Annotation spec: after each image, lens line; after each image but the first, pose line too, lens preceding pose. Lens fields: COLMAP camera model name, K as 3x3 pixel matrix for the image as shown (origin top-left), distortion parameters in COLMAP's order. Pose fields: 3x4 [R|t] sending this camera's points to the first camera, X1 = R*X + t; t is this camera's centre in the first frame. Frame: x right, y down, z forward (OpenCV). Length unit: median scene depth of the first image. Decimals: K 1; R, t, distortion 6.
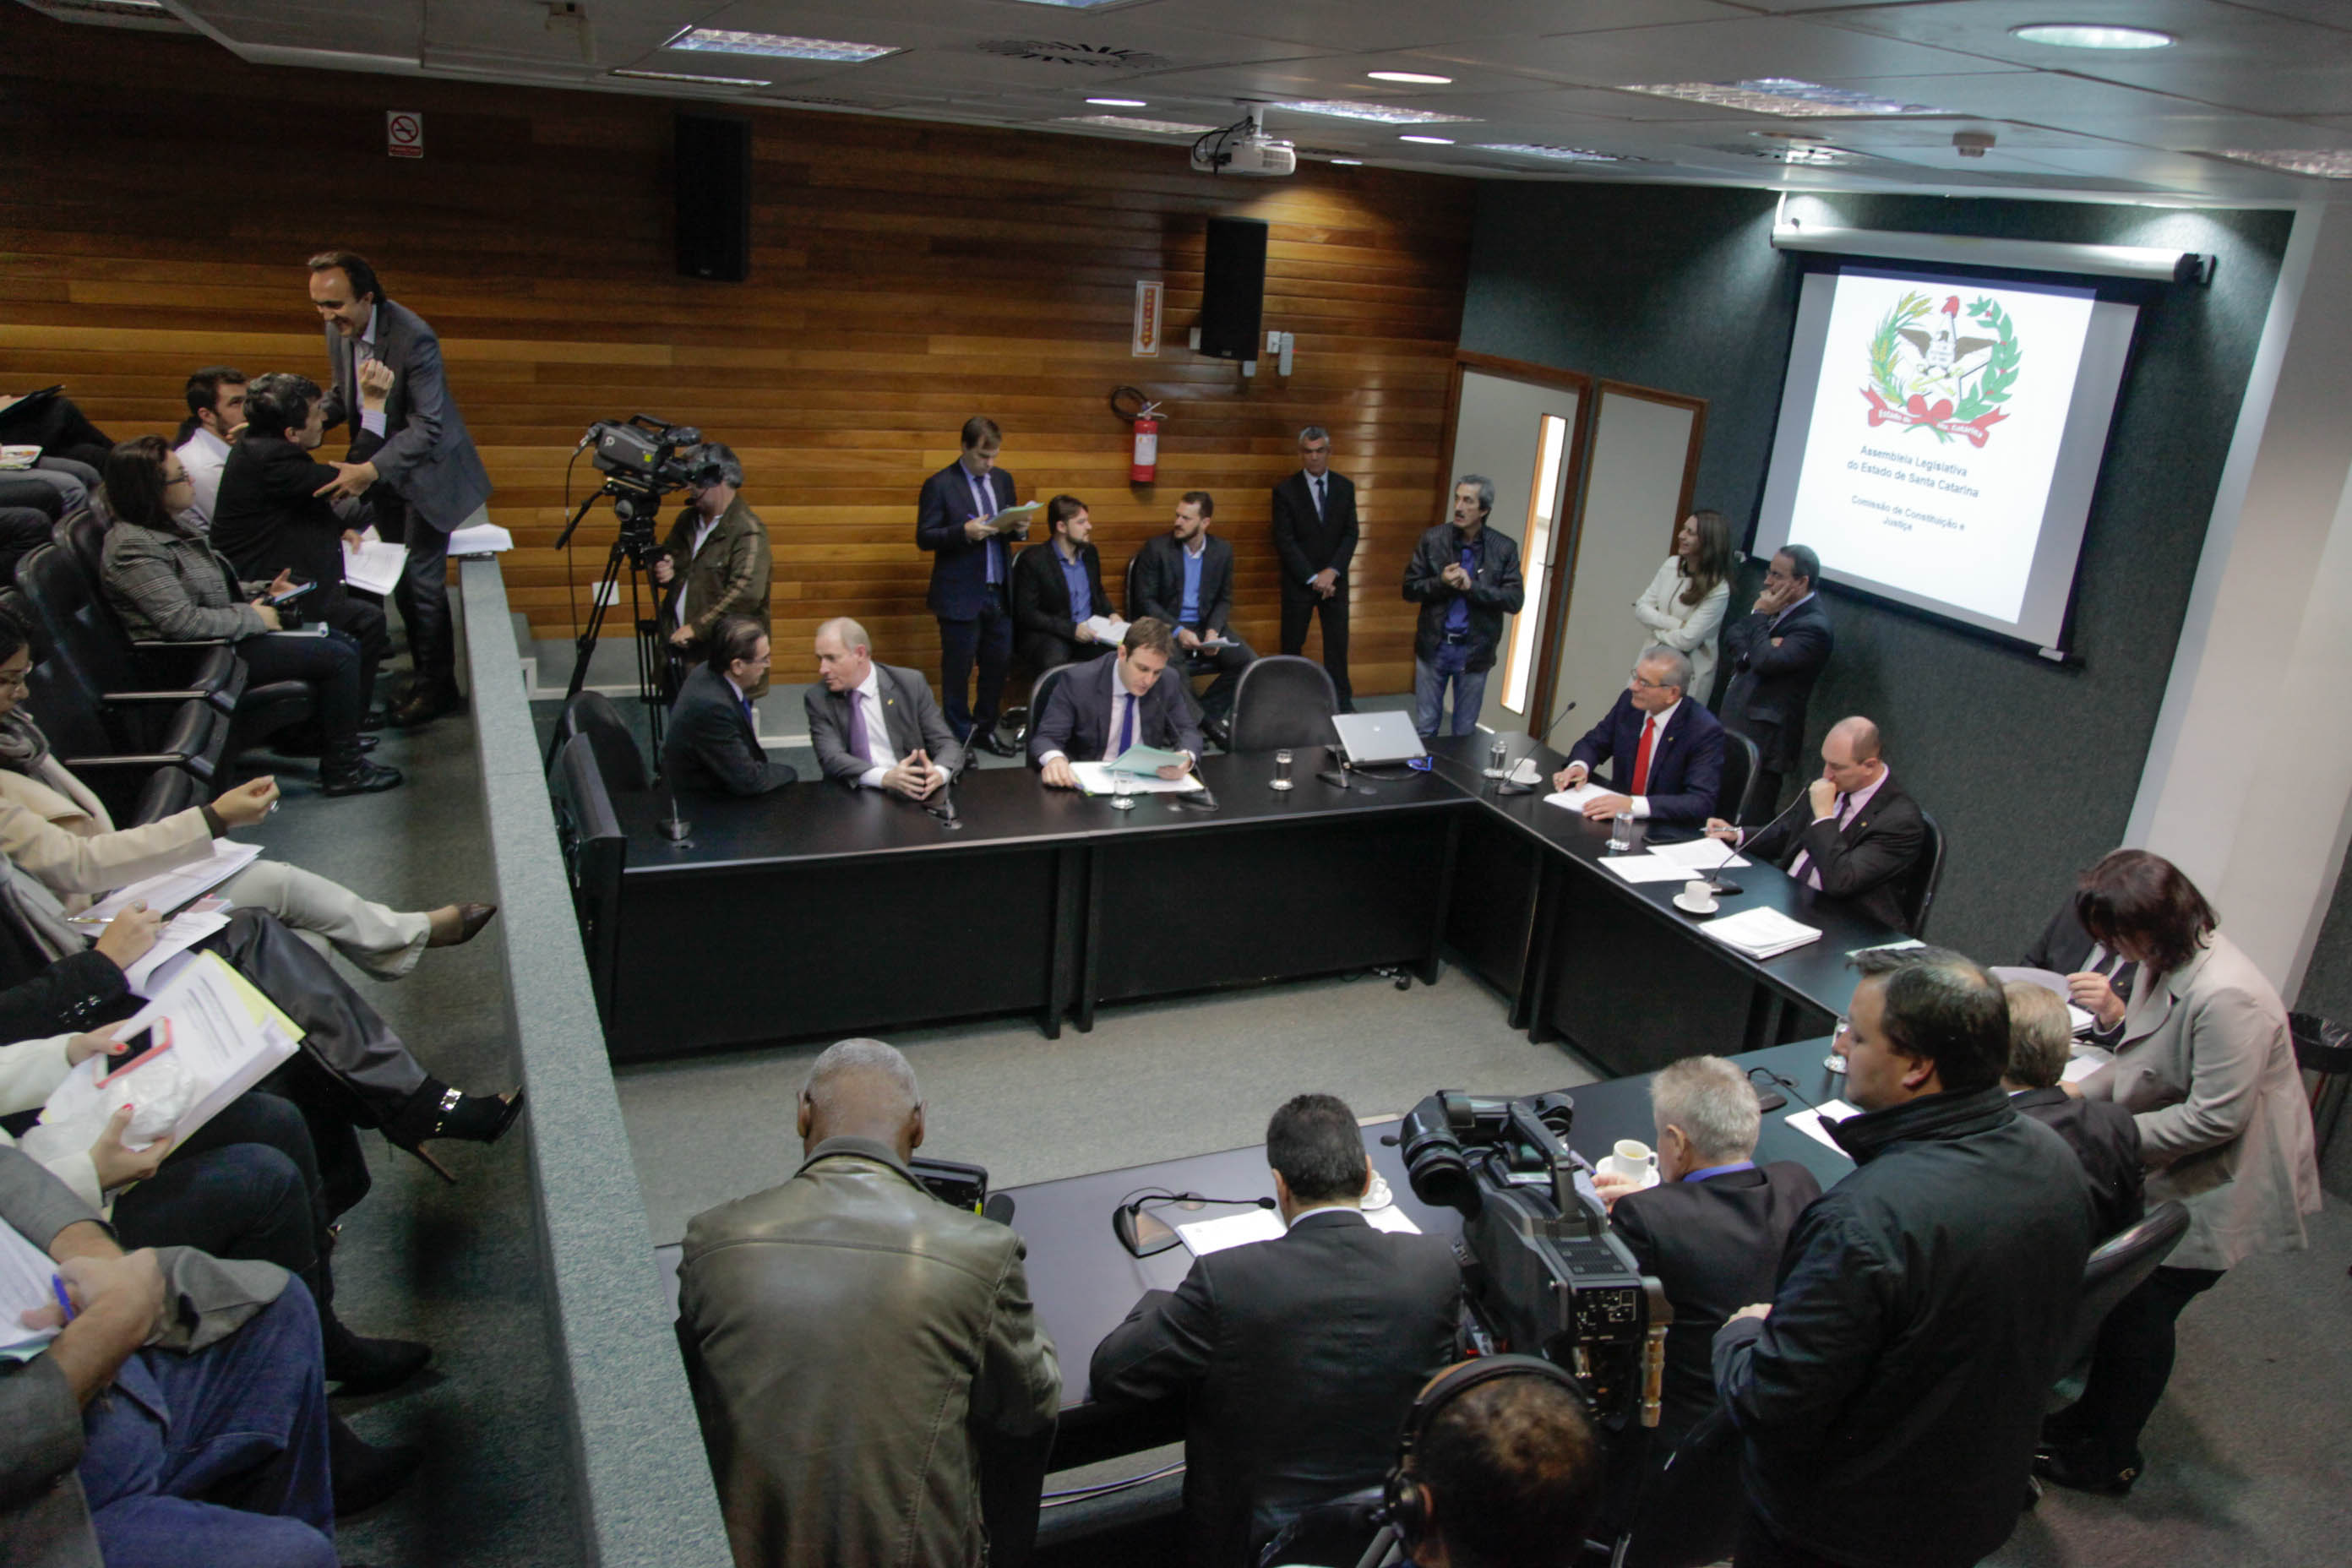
lens RADIAL K [[1677.3, 0, 1177.2], [0, 1677.3, 775.6], [0, 0, 1]] dist [-0.004810, 0.001661]
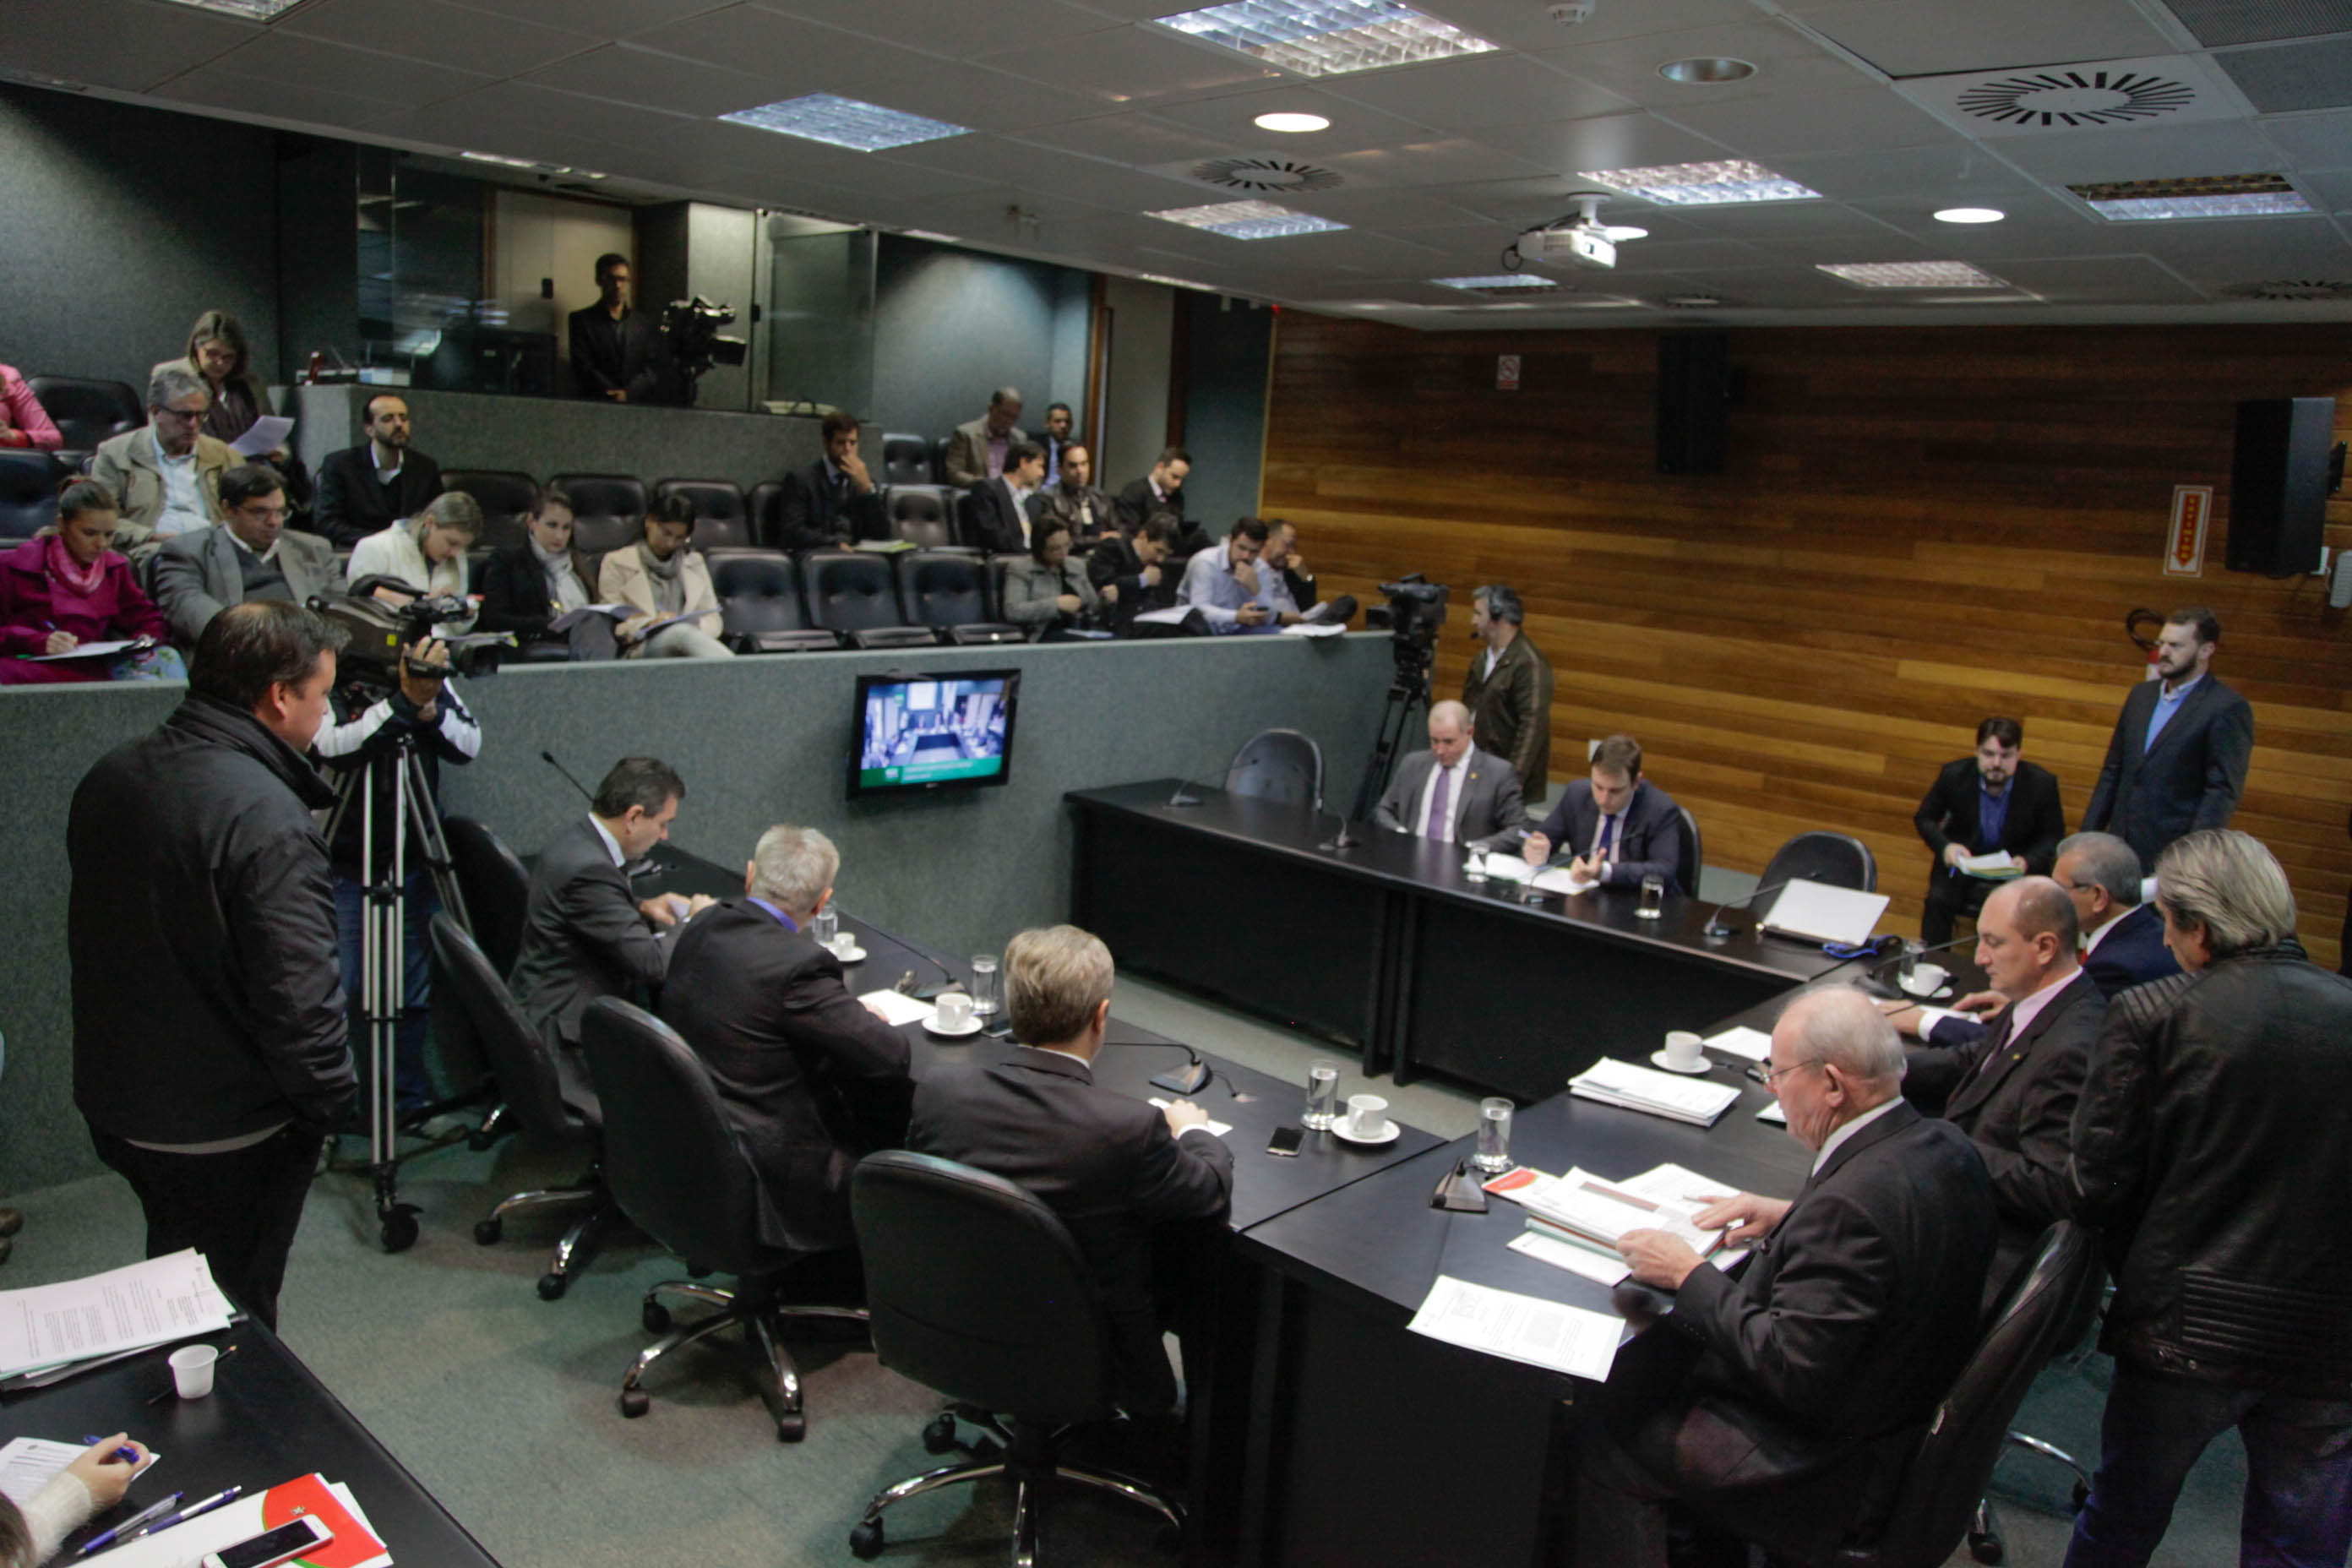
lens RADIAL K [[1677.3, 0, 1174.3], [0, 1677.3, 785.3], [0, 0, 1]] dist [-0.004810, 0.001661]
pose [[0.410209, 0.125570, -0.903305, 0.584018], [-0.331516, 0.943250, -0.019426, 0.031469], [0.849603, 0.307429, 0.428558, 0.276034]]
